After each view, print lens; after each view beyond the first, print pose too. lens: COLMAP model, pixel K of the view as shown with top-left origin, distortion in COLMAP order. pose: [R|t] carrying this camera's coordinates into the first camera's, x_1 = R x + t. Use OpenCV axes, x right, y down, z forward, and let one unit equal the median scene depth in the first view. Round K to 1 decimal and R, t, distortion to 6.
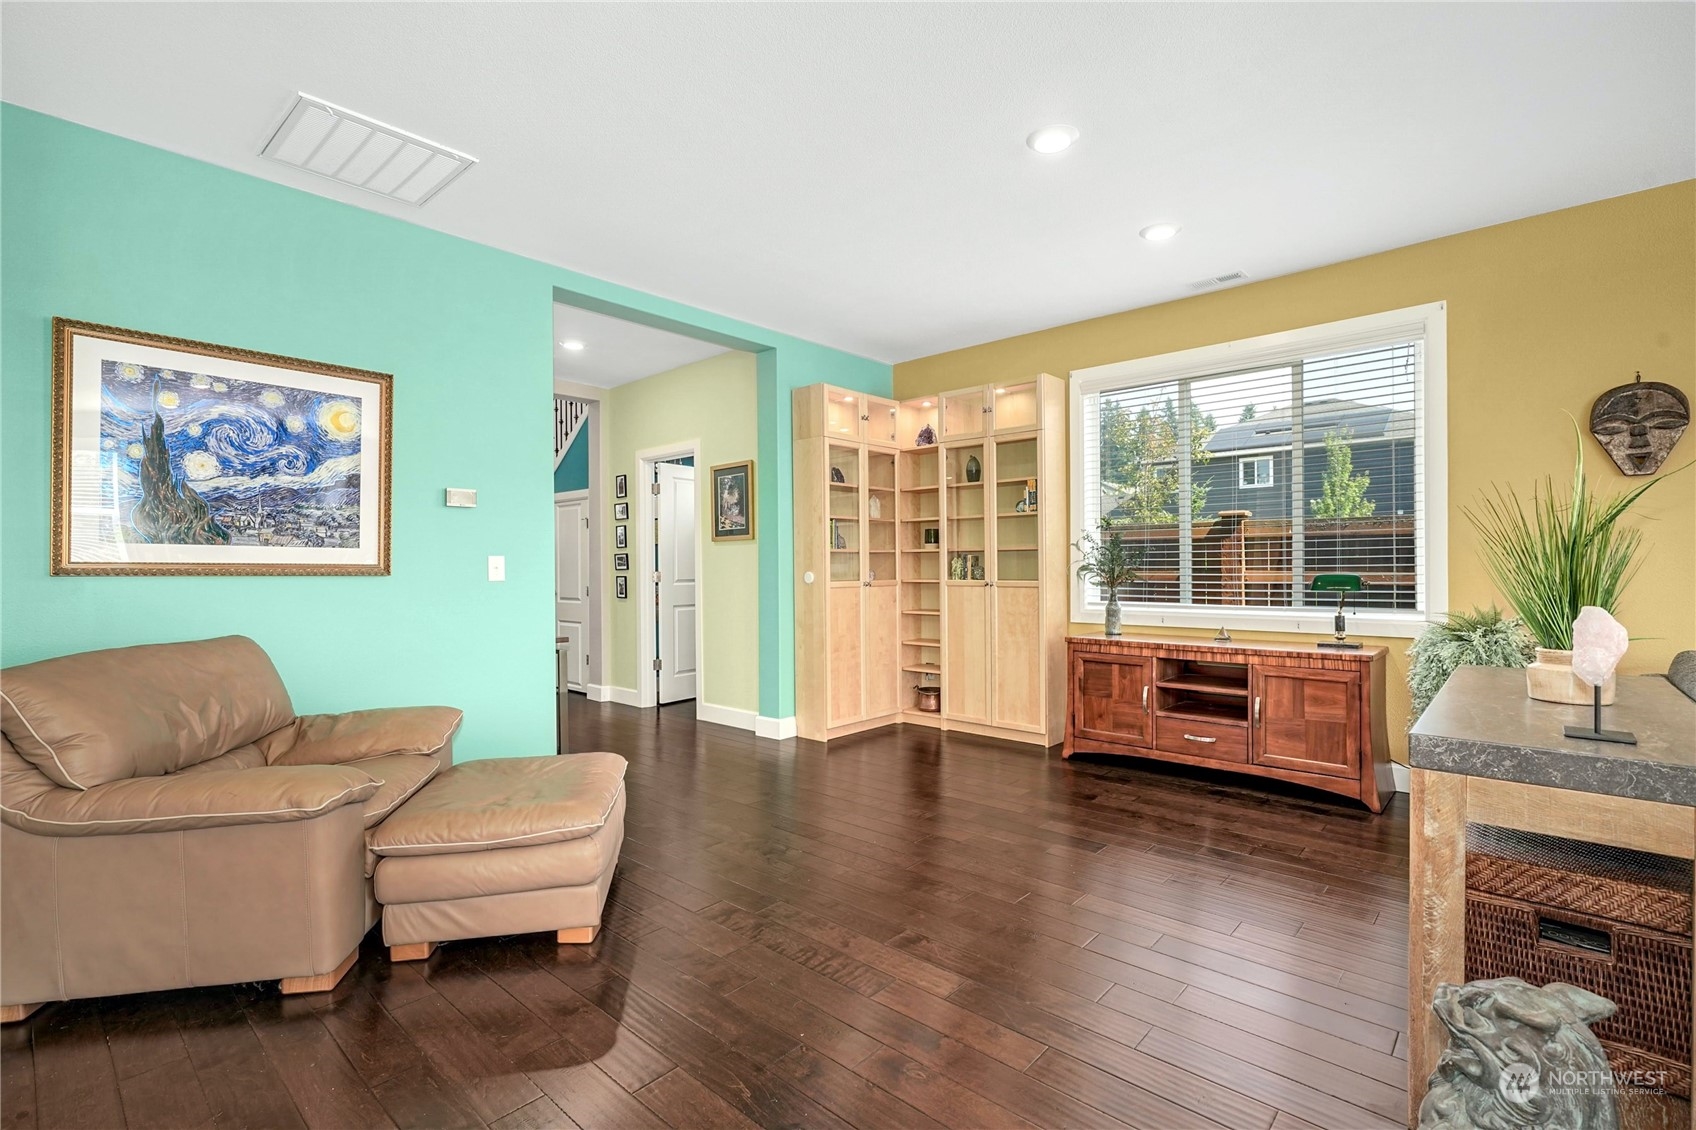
lens RADIAL K [[781.7, 0, 850.6], [0, 781.7, 569.7], [0, 0, 1]] dist [-0.005273, 0.000009]
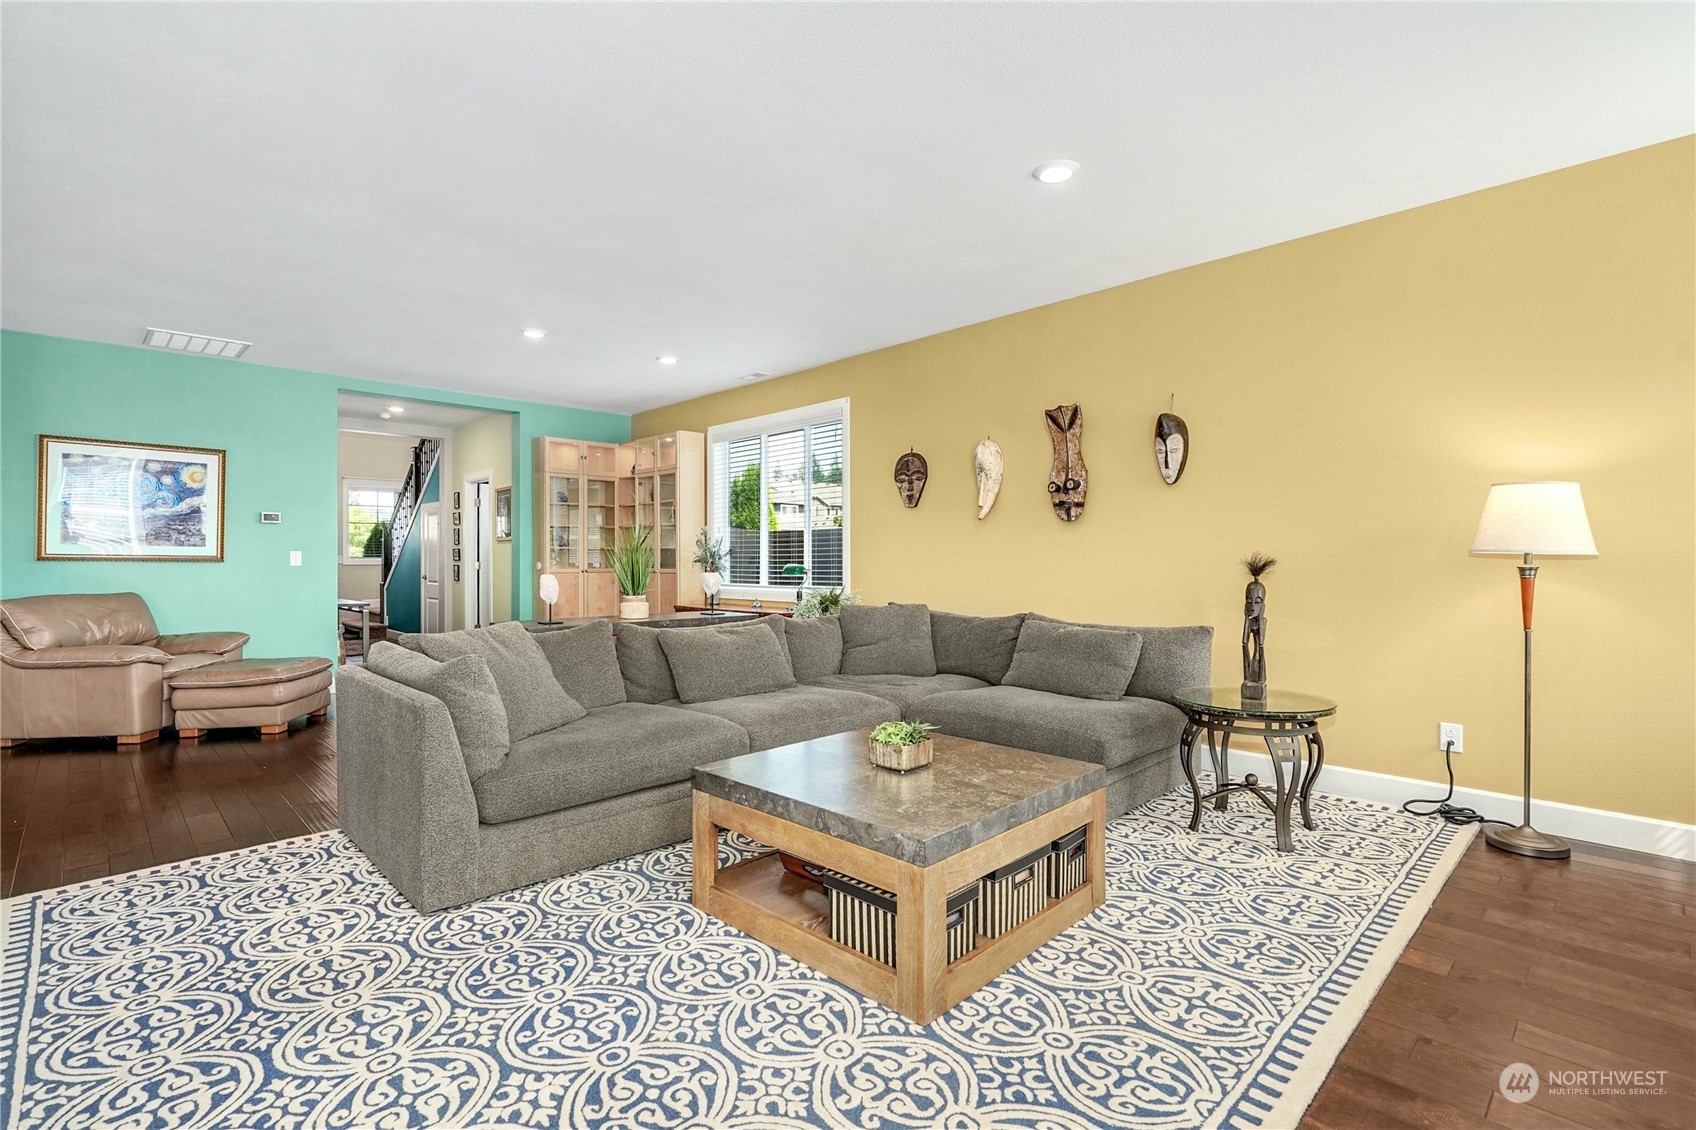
lens RADIAL K [[811.5, 0, 847.3], [0, 811.5, 559.3], [0, 0, 1]] dist [-0.002614, -0.000484]
pose [[0.997732, 0.004973, -0.067127, 0.631666], [-0.005340, 0.999972, -0.005280, 0.002028], [0.067098, 0.005627, 0.997730, -0.496990]]
